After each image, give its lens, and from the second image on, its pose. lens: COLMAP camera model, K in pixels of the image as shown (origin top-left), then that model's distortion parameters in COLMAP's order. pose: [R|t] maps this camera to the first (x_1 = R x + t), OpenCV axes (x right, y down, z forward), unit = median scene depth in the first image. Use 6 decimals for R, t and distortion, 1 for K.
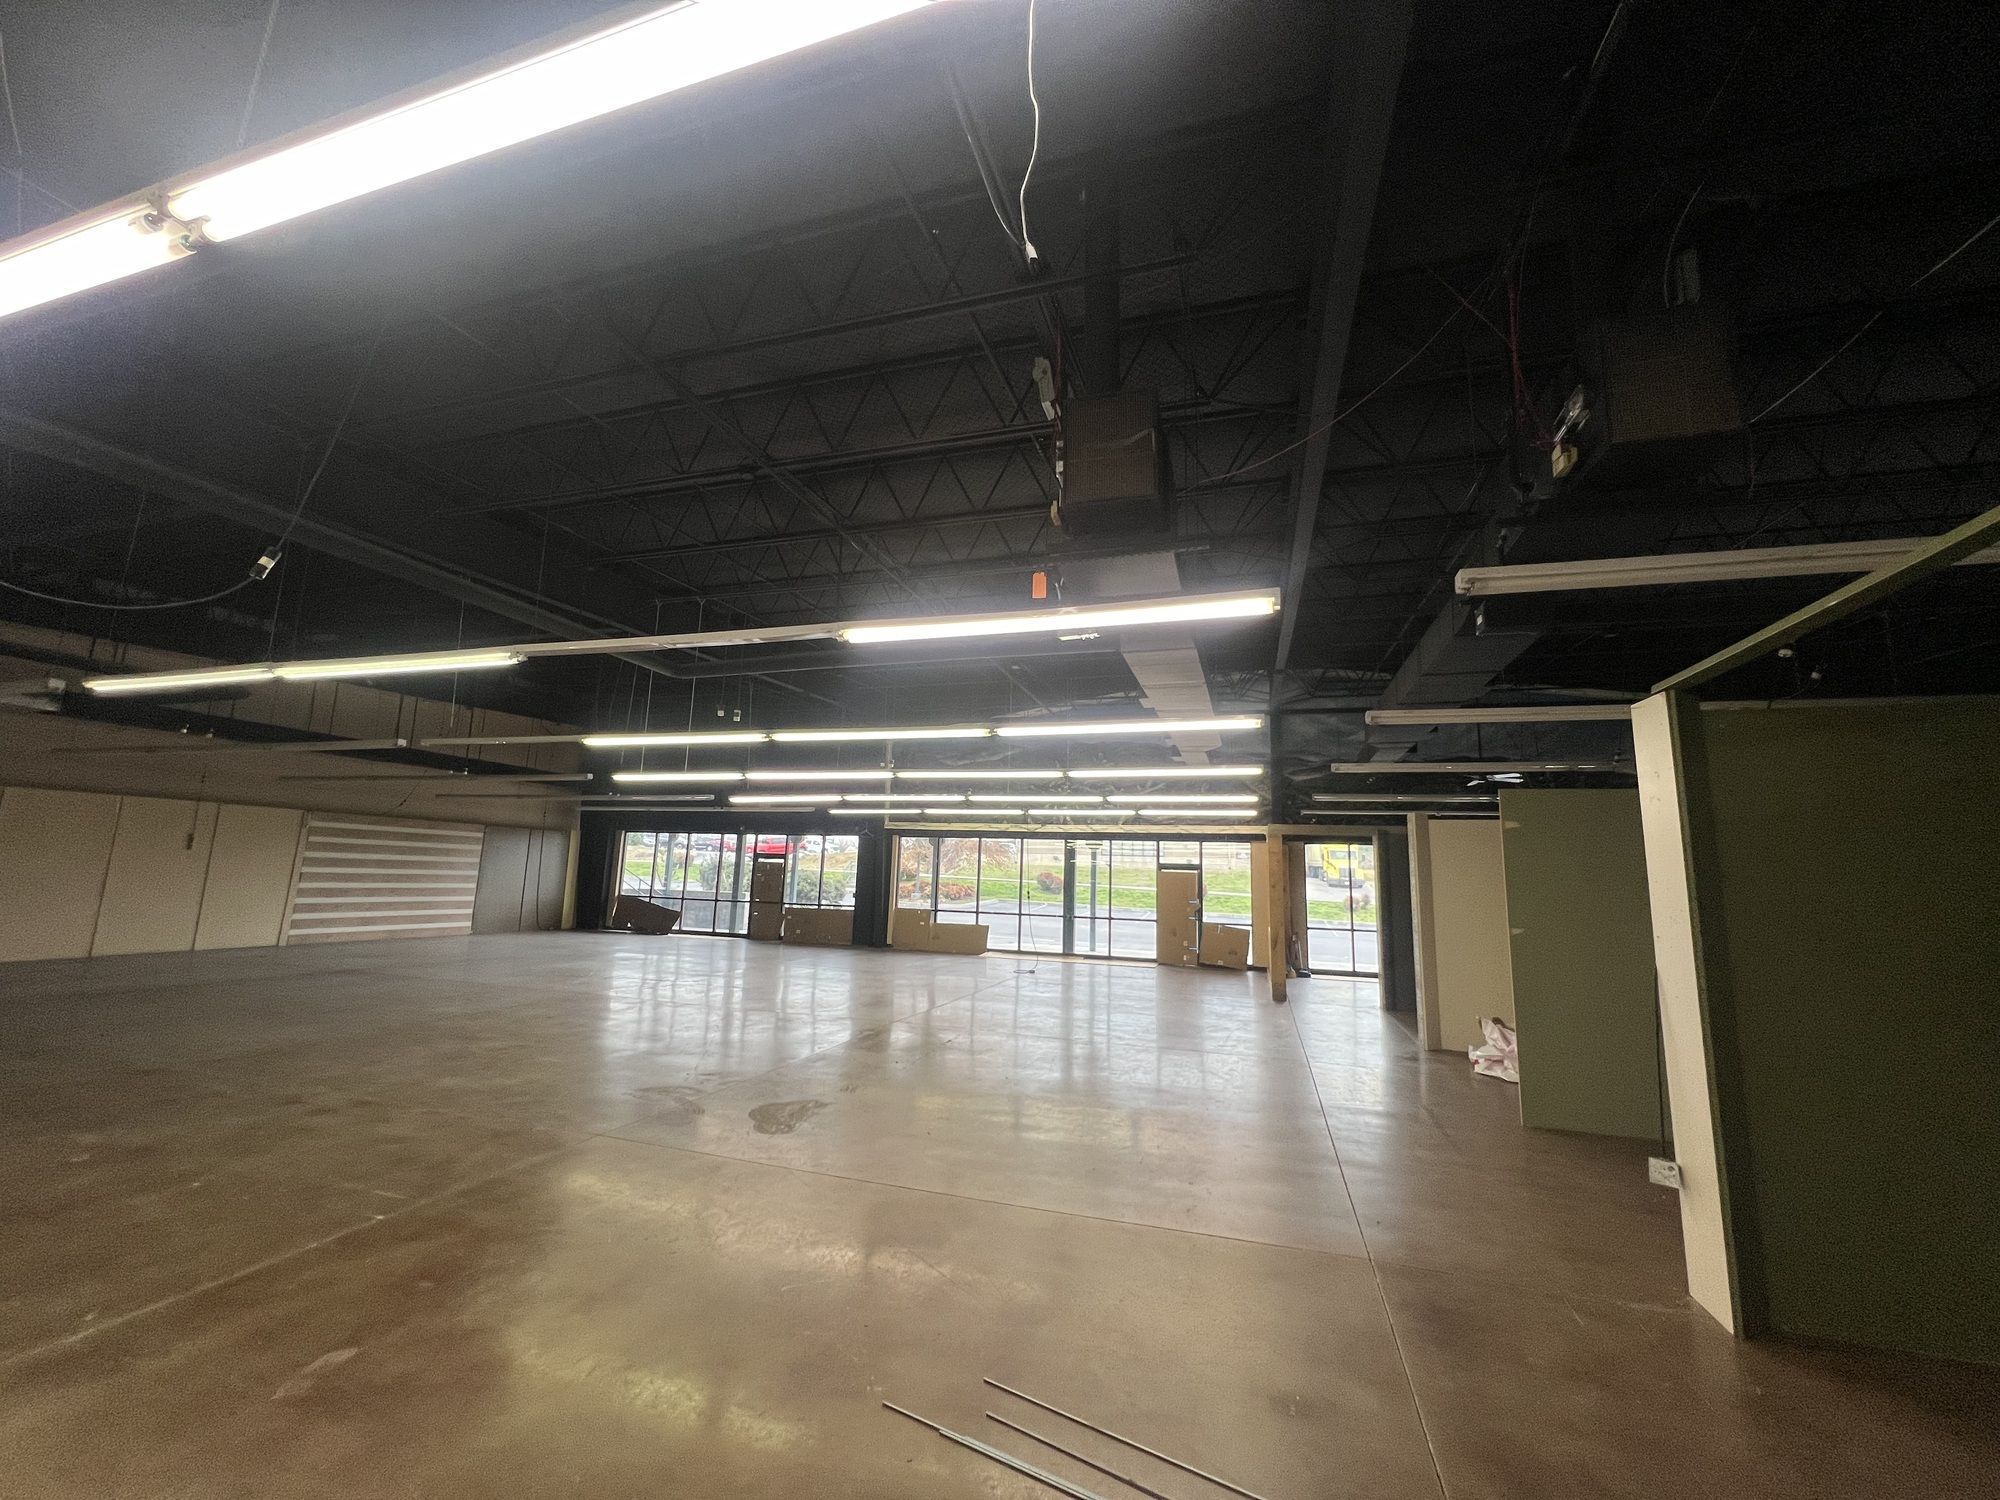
lens RADIAL K [[805.9, 0, 998.8], [0, 805.9, 751.1], [0, 0, 1]] dist [-0.000334, -0.000370]
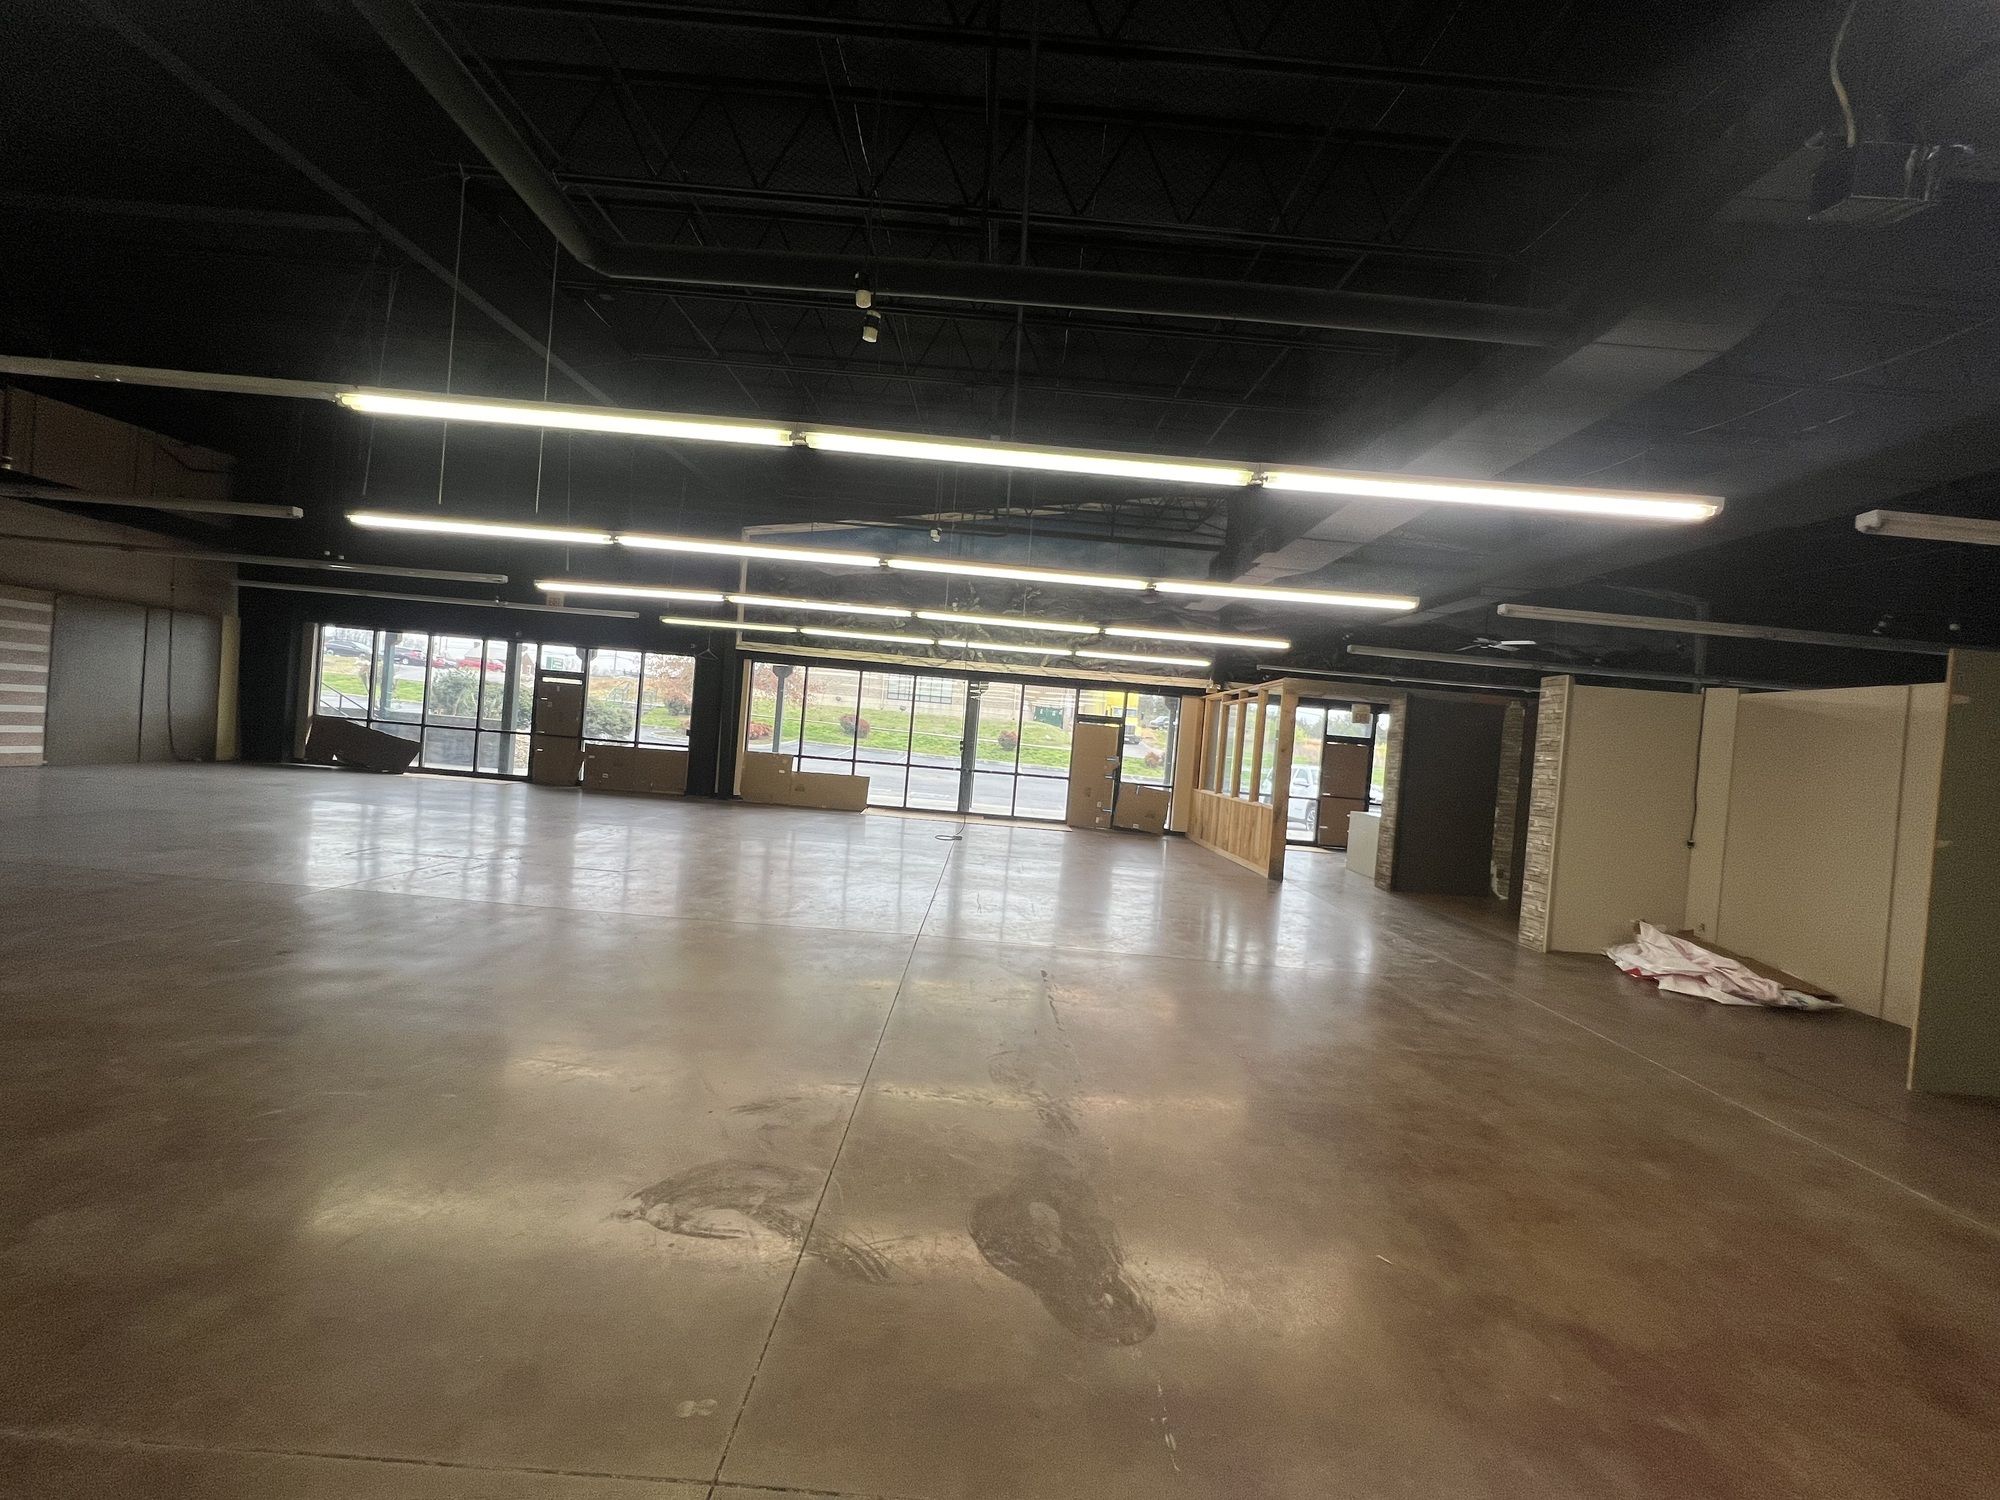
lens RADIAL K [[805.9, 0, 999.8], [0, 805.9, 745.9], [0, 0, 1]] dist [-0.000334, -0.000370]
pose [[0.951883, 0.042577, 0.303490, -0.130649], [-0.098025, 0.980577, 0.169882, 0.031302], [-0.290362, -0.191458, 0.937568, 0.188639]]
